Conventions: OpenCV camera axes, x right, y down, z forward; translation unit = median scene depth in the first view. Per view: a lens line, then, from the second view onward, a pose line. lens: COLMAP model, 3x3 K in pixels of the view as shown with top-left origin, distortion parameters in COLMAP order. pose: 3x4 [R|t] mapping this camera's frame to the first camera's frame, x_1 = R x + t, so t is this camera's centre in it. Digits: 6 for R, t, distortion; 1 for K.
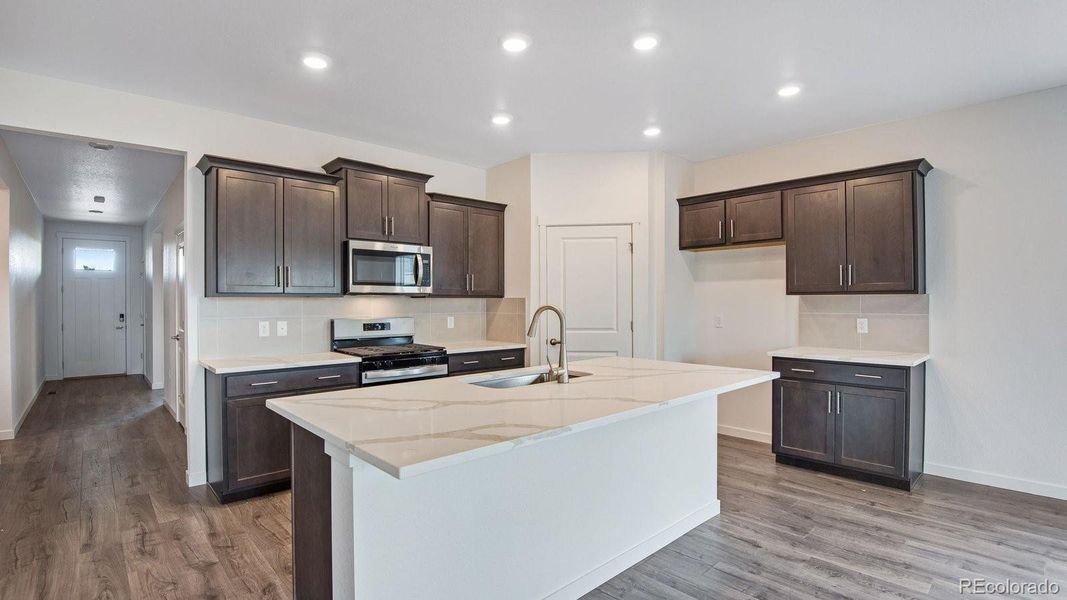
lens RADIAL K [[505.2, 0, 533.5], [0, 505.2, 300.0], [0, 0, 1]] dist [-0.001956, -0.013365]
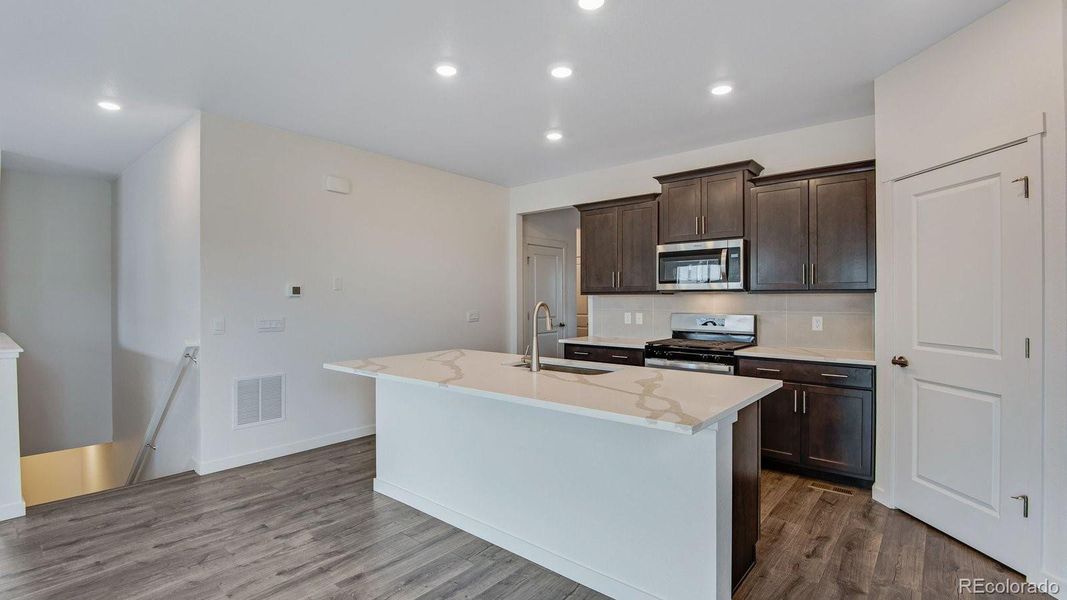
lens RADIAL K [[489.7, 0, 513.6], [0, 489.7, 298.4], [0, 0, 1]] dist [-0.000802, -0.013402]
pose [[0.087754, 0.003251, -0.996137, 0.676421], [0.005849, 0.999976, 0.003779, -0.001981], [0.996125, -0.006158, 0.087733, 0.517344]]
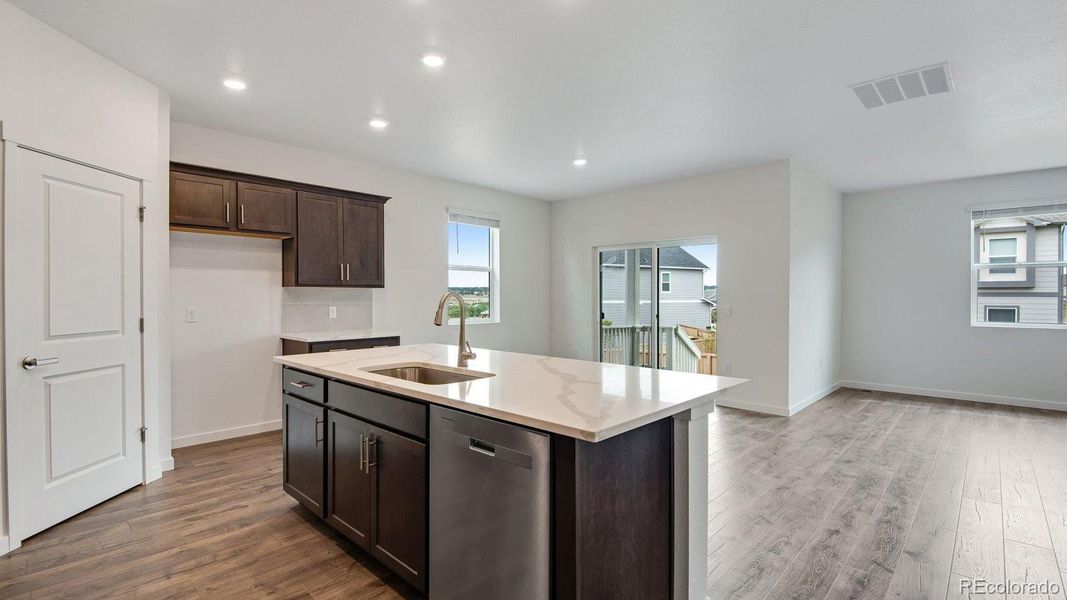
lens RADIAL K [[484.9, 0, 533.5], [0, 484.9, 300.0], [0, 0, 1]] dist [-0.001576, -0.019167]
pose [[-0.075002, -0.006010, 0.997165, -0.570256], [-0.003444, 0.999977, 0.005768, 0.011168], [-0.997177, -0.003001, -0.075021, 0.558306]]
